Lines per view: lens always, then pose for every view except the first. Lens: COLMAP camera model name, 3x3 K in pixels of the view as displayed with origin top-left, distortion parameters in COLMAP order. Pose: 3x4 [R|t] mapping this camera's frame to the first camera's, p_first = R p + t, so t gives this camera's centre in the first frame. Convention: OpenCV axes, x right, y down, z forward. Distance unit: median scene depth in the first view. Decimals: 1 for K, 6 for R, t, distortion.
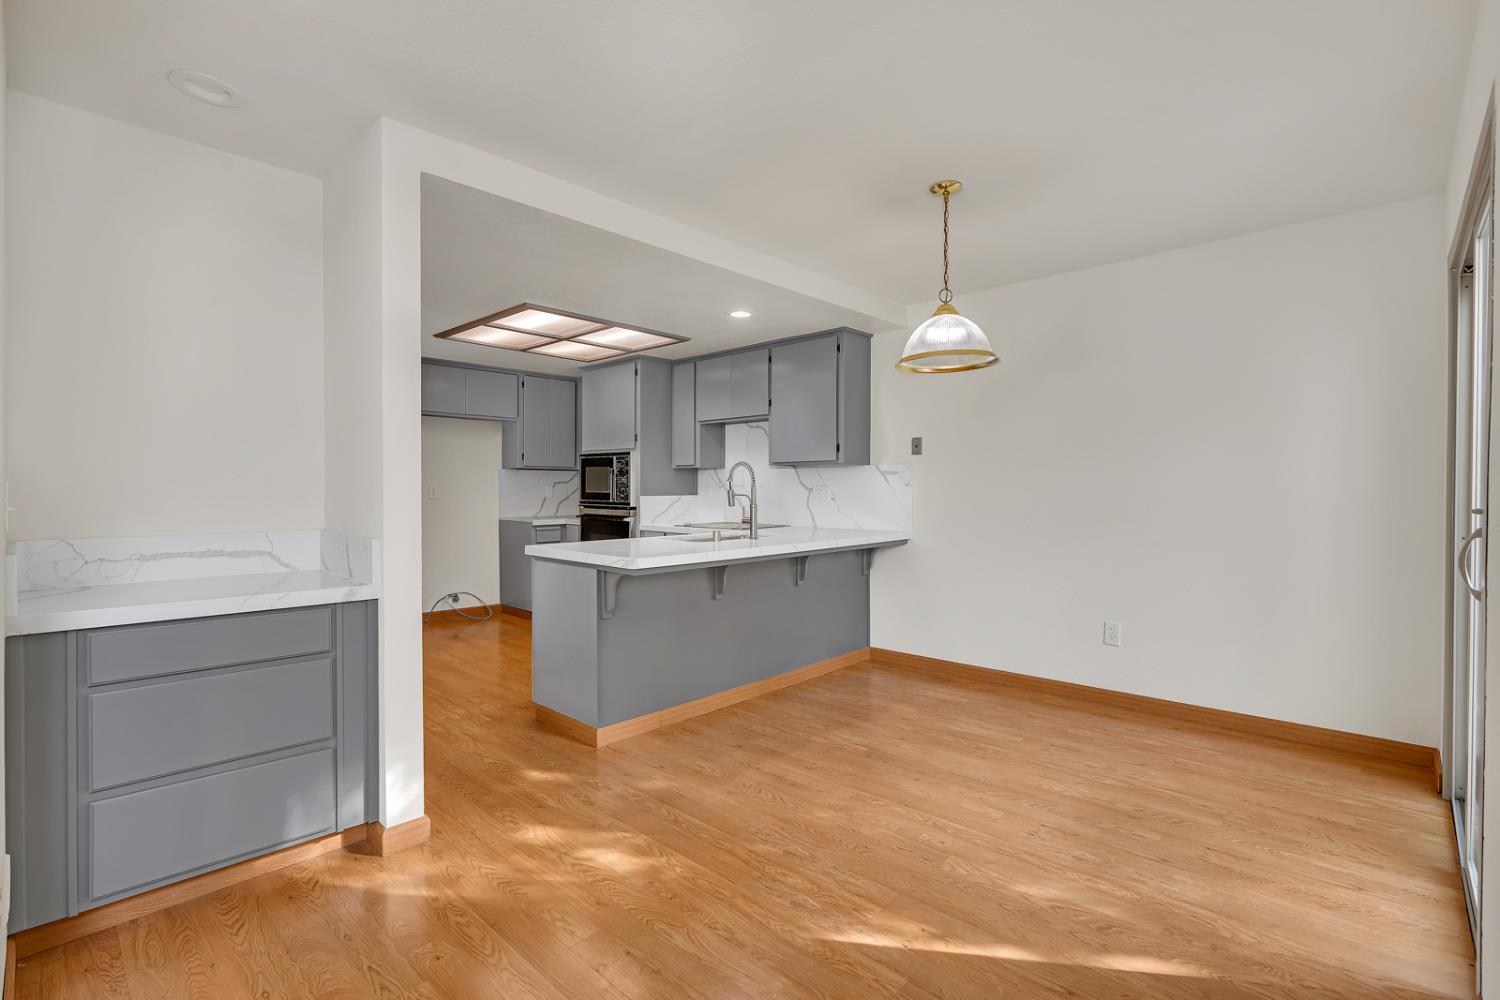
lens RADIAL K [[712.8, 0, 751.5], [0, 712.8, 496.8], [0, 0, 1]] dist [-0.002161, -0.000314]
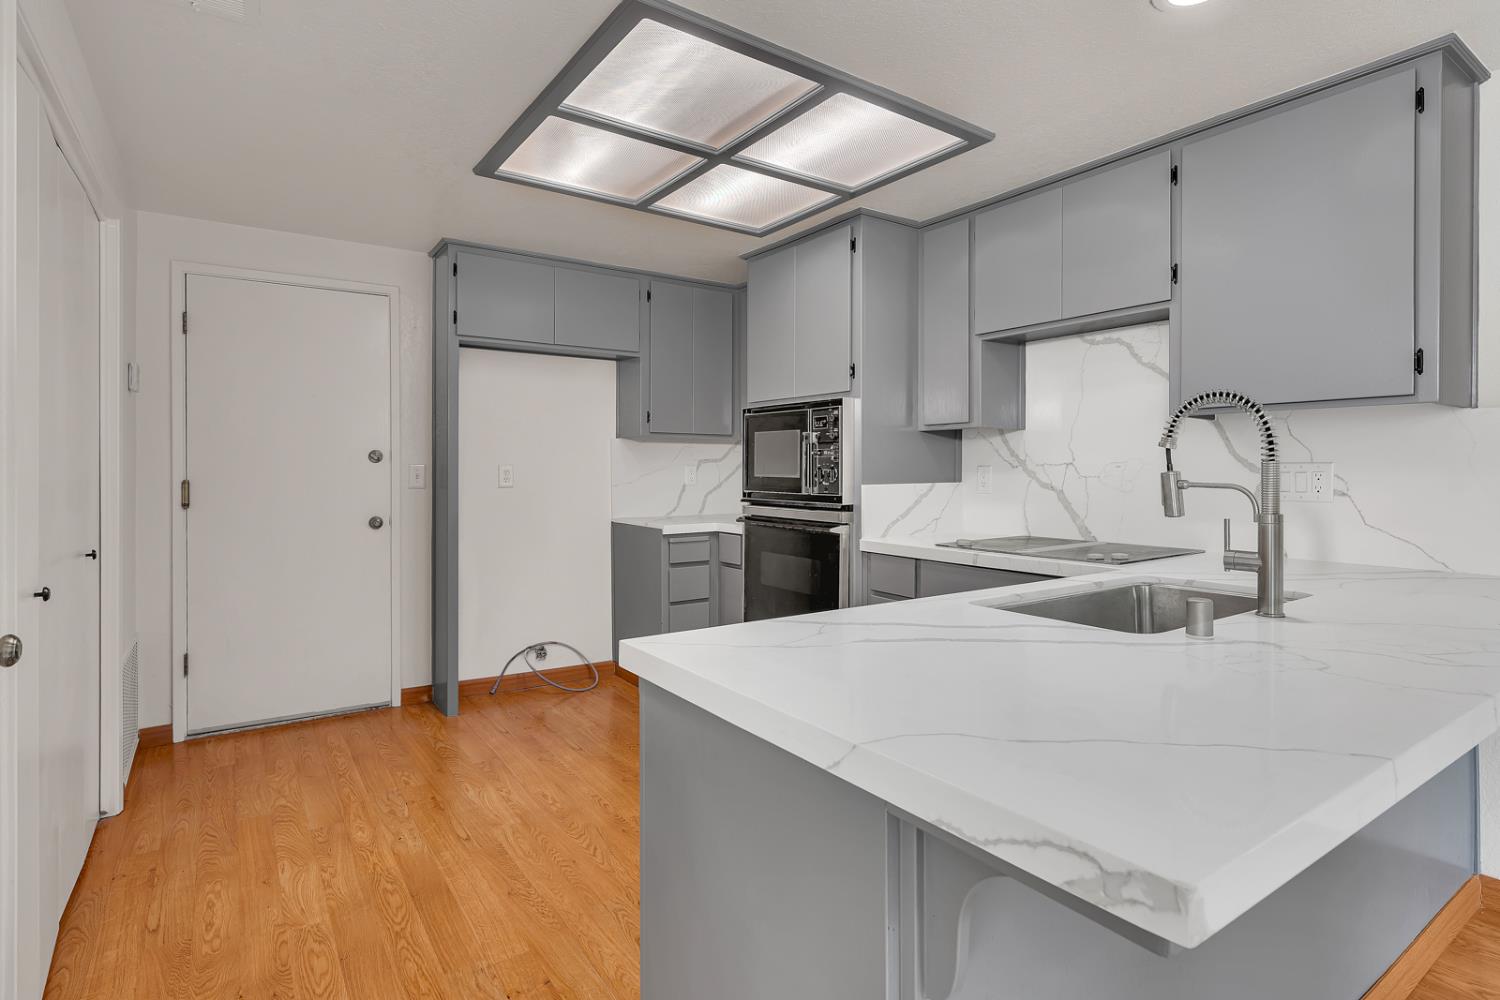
lens RADIAL K [[747.4, 0, 738.6], [0, 747.4, 471.0], [0, 0, 1]] dist [0.000496, 0.000123]
pose [[0.976589, -0.000850, -0.215113, -0.126862], [-0.002070, 0.999909, -0.013346, -0.003286], [0.215105, 0.013478, 0.976498, 0.455732]]
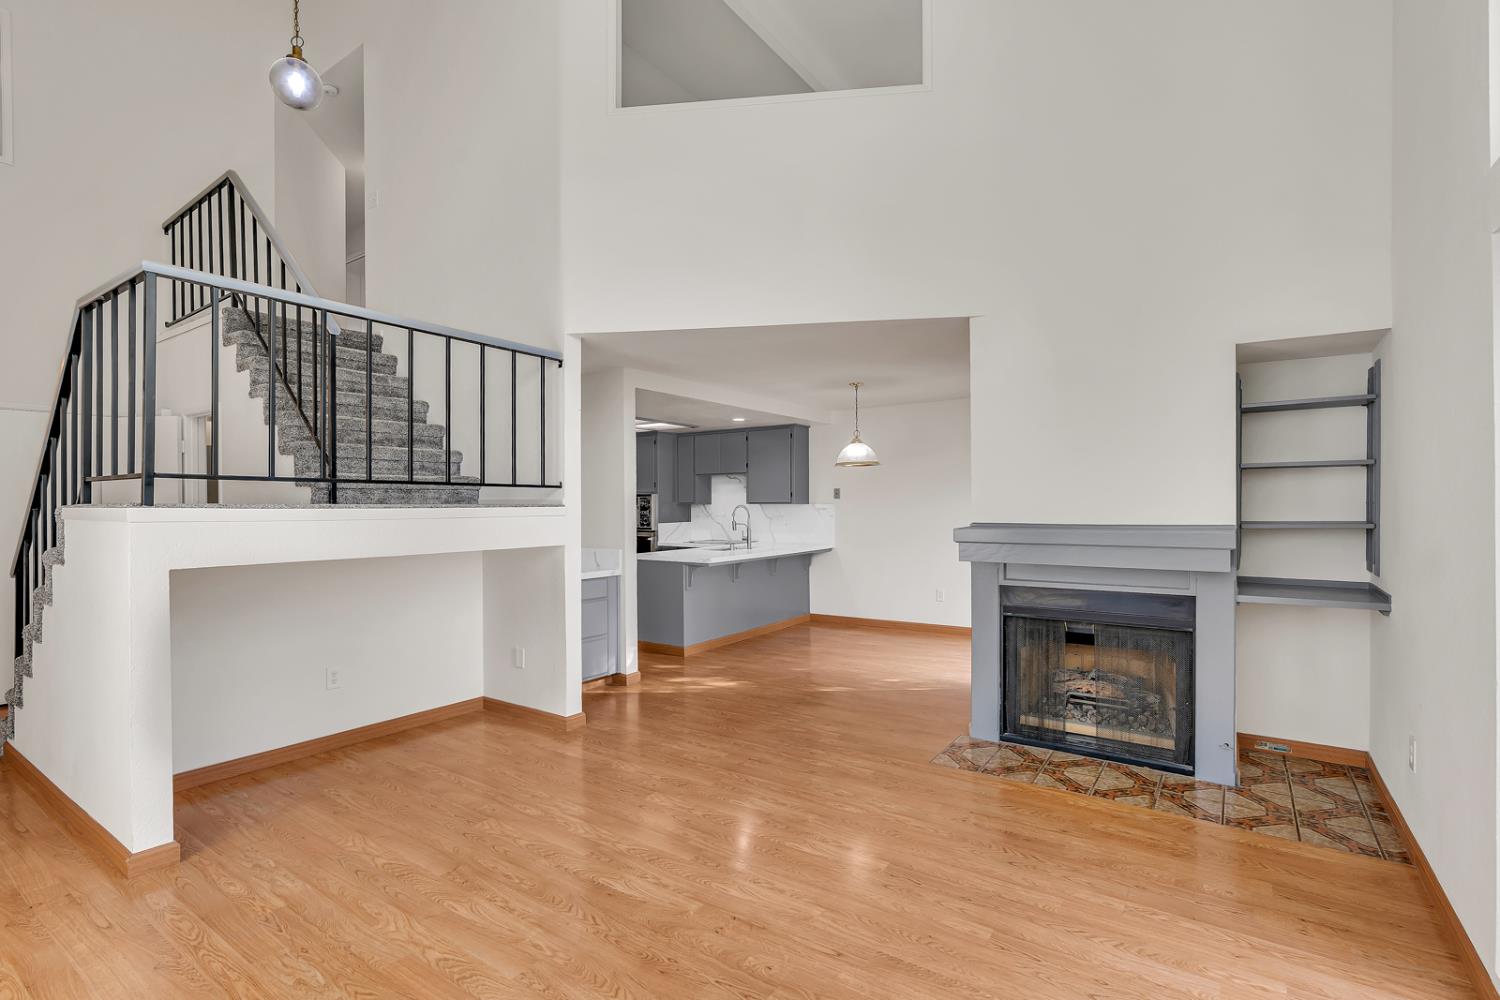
lens RADIAL K [[712.8, 0, 753.1], [0, 712.8, 509.4], [0, 0, 1]] dist [-0.002161, -0.000314]
pose [[0.989777, -0.008117, 0.142390, -0.171415], [0.008848, 0.999951, -0.004504, -0.022174], [-0.142347, 0.005718, 0.989800, -0.539465]]
